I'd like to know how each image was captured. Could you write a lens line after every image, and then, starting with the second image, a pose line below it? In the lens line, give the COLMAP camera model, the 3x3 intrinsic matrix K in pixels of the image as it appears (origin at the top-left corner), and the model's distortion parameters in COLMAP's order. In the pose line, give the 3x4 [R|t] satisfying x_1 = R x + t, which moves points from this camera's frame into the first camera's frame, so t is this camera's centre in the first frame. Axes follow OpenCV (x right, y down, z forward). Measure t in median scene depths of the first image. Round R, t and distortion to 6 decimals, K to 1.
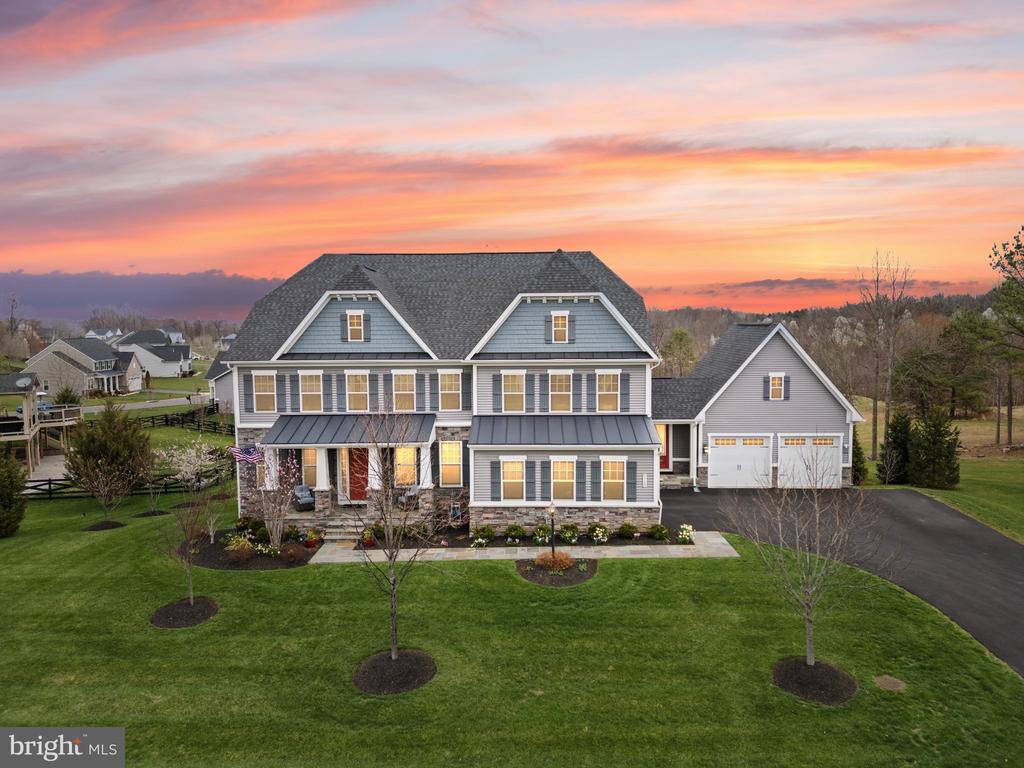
lens RADIAL K [[725.3, 0, 516.0], [0, 725.3, 383.5], [0, 0, 1]] dist [0.080199, -0.005543]
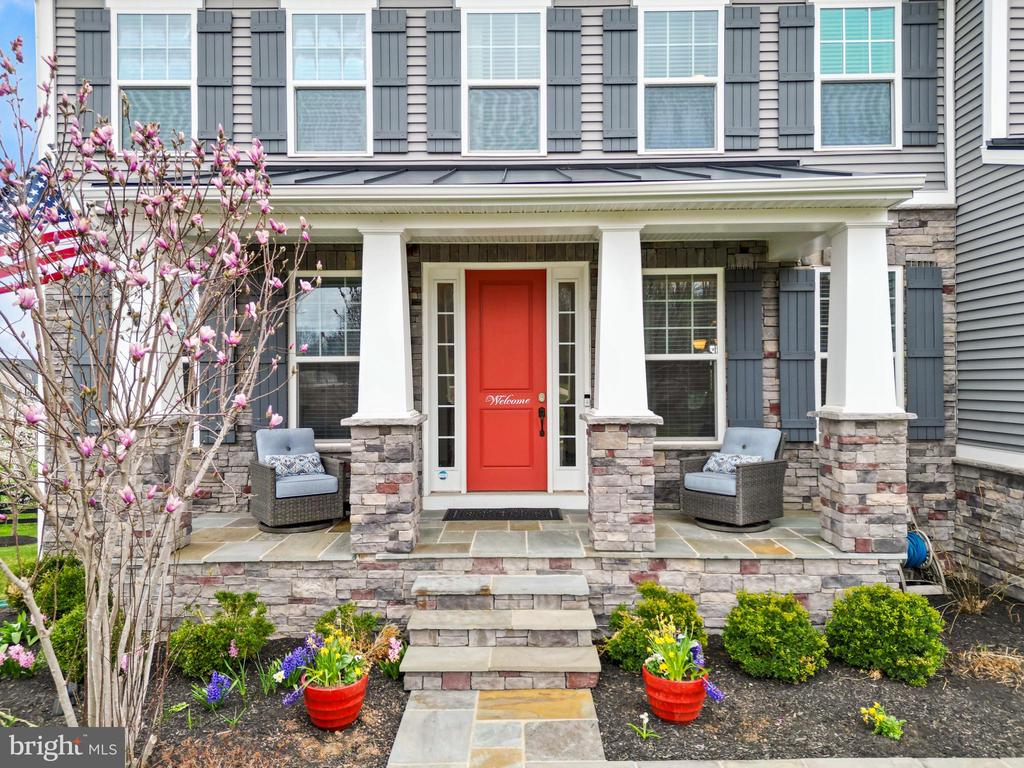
lens RADIAL K [[725.3, 0, 504.5], [0, 725.3, 375.7], [0, 0, 1]] dist [0.080199, -0.005543]
pose [[0.999947, 0.001592, 0.010179, -0.231774], [-0.000636, 0.995646, -0.093210, 0.151437], [-0.010283, 0.093199, 0.995594, 0.784199]]
